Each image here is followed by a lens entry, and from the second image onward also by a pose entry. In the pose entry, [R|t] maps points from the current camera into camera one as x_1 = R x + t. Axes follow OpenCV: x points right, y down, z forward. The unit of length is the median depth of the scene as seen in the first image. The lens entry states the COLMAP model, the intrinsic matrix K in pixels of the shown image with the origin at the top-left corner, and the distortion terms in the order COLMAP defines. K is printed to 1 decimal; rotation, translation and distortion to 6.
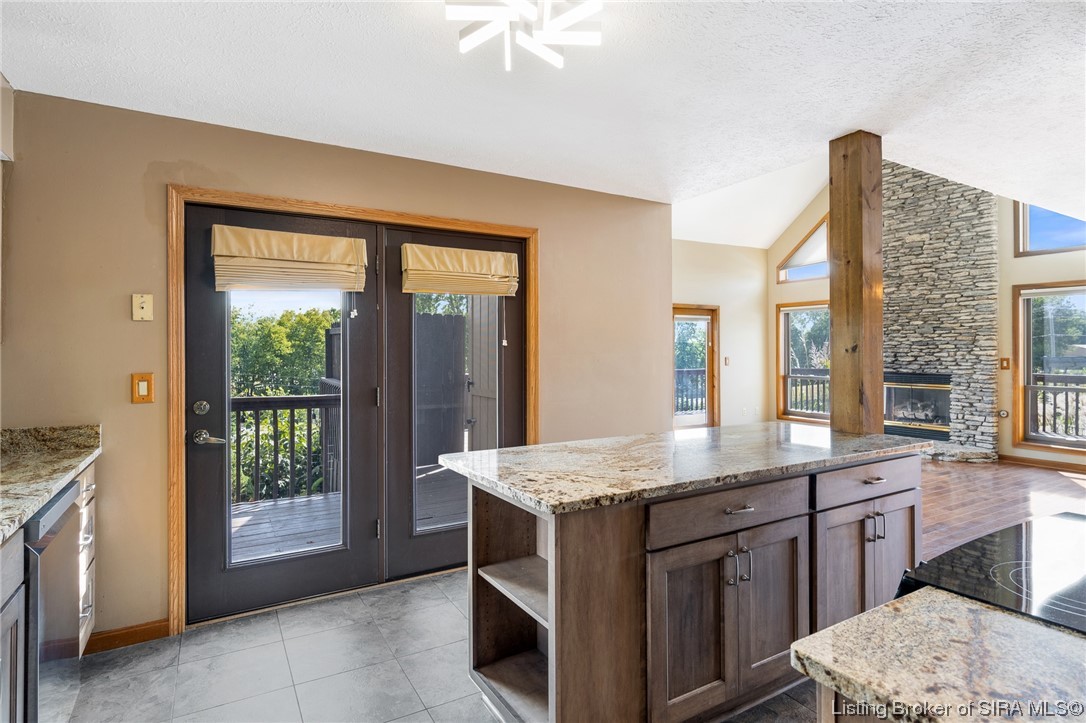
lens RADIAL K [[564.1, 0, 545.8], [0, 564.1, 351.0], [0, 0, 1]] dist [-0.005428, 0.000285]
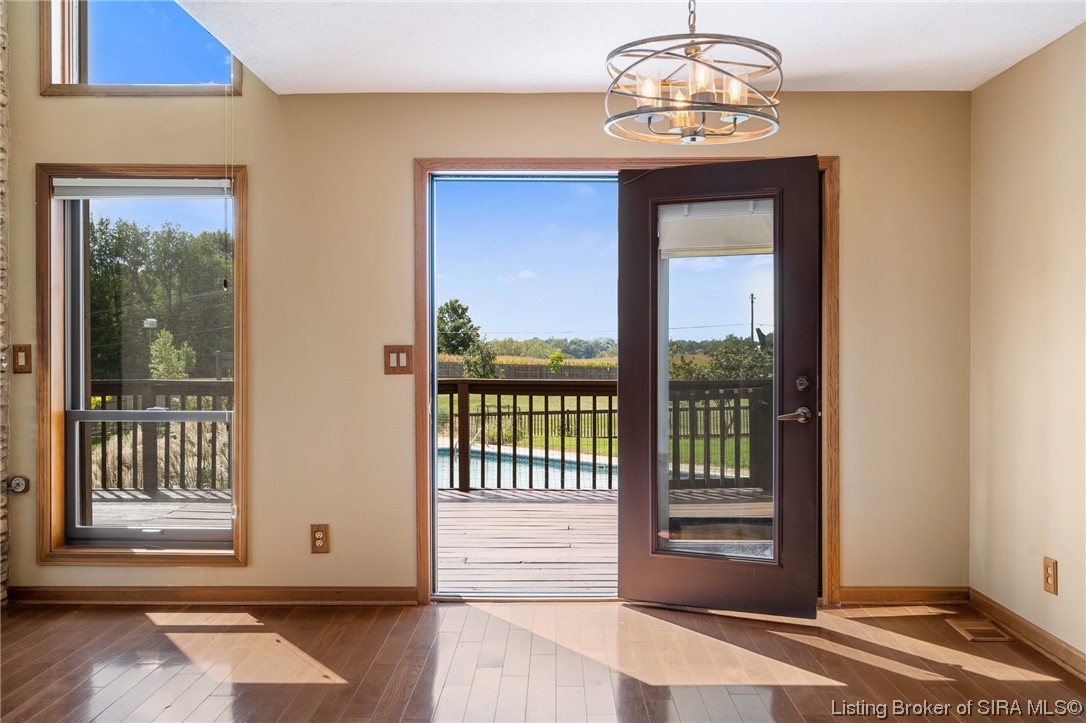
lens RADIAL K [[938.8, 0, 548.6], [0, 938.8, 357.0], [0, 0, 1]] dist [-0.003161, -0.008364]
pose [[0.509626, -0.006532, 0.860371, 0.417493], [-0.003393, 0.999948, 0.009601, 0.012961], [-0.860389, -0.007812, 0.509578, 0.324535]]
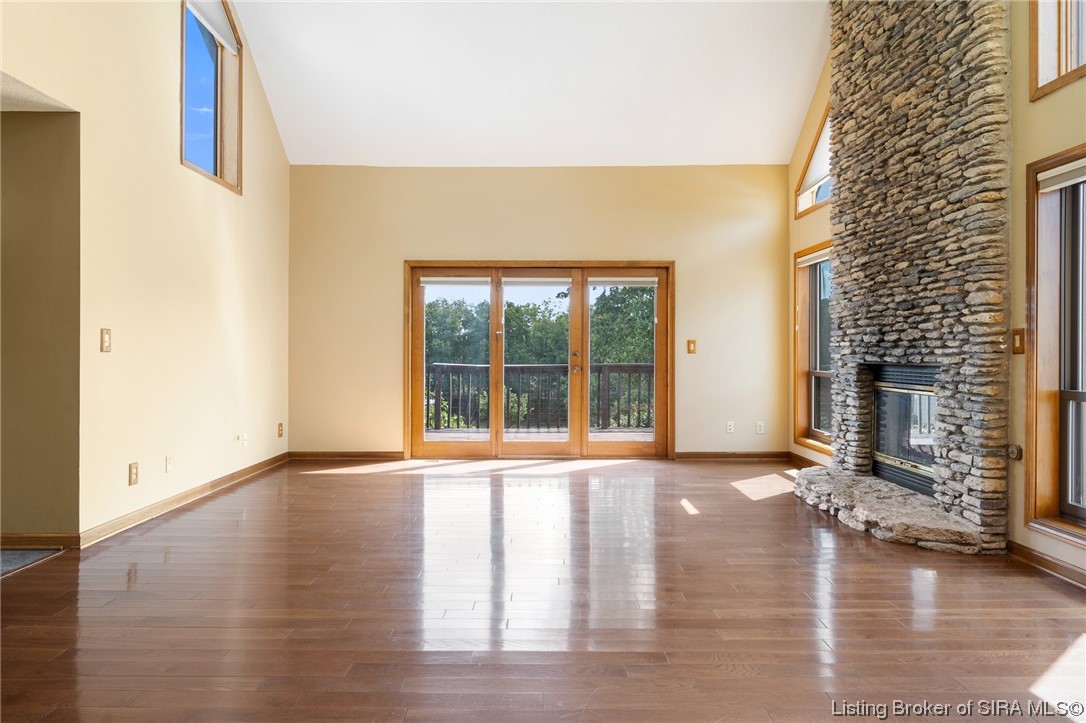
lens RADIAL K [[675.7, 0, 545.5], [0, 675.7, 353.0], [0, 0, 1]] dist [-0.010144, 0.008838]
pose [[0.868138, 0.004923, -0.496299, 0.726876], [-0.003648, 0.999987, 0.003537, 0.030227], [0.496310, -0.001260, 0.868144, 0.327655]]
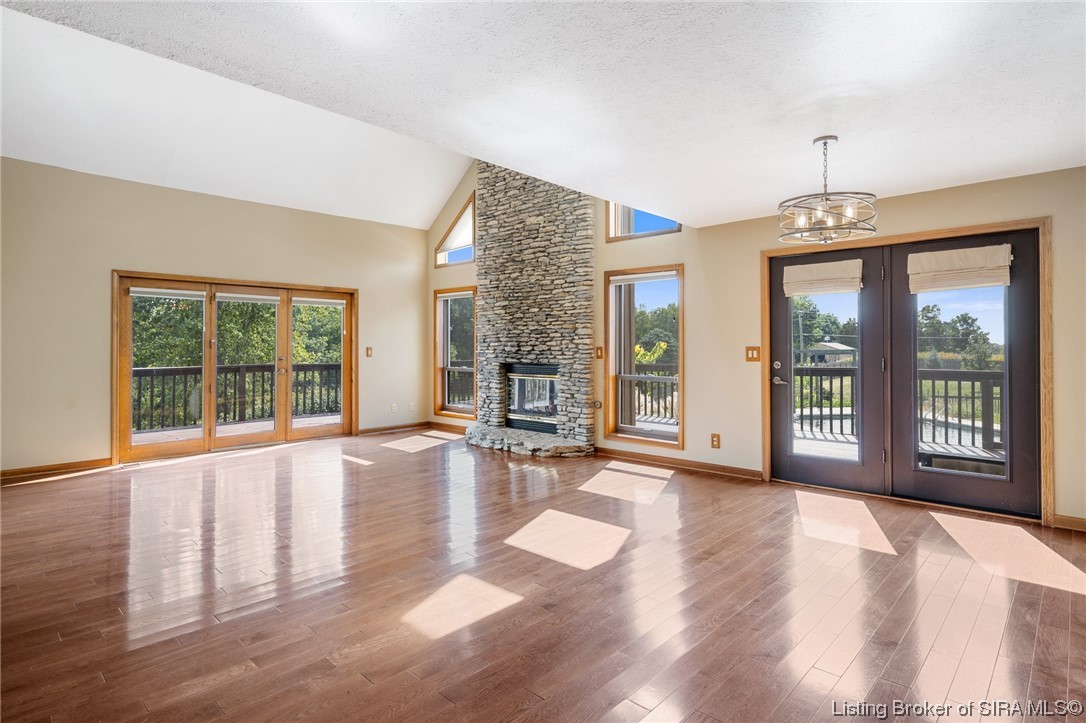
lens RADIAL K [[564.1, 0, 543.8], [0, 564.1, 344.5], [0, 0, 1]] dist [-0.005428, 0.000285]
pose [[0.958470, 0.004301, 0.285161, 0.431740], [-0.002921, 0.999982, -0.005266, 0.013351], [-0.285179, 0.004214, 0.958465, 0.094519]]
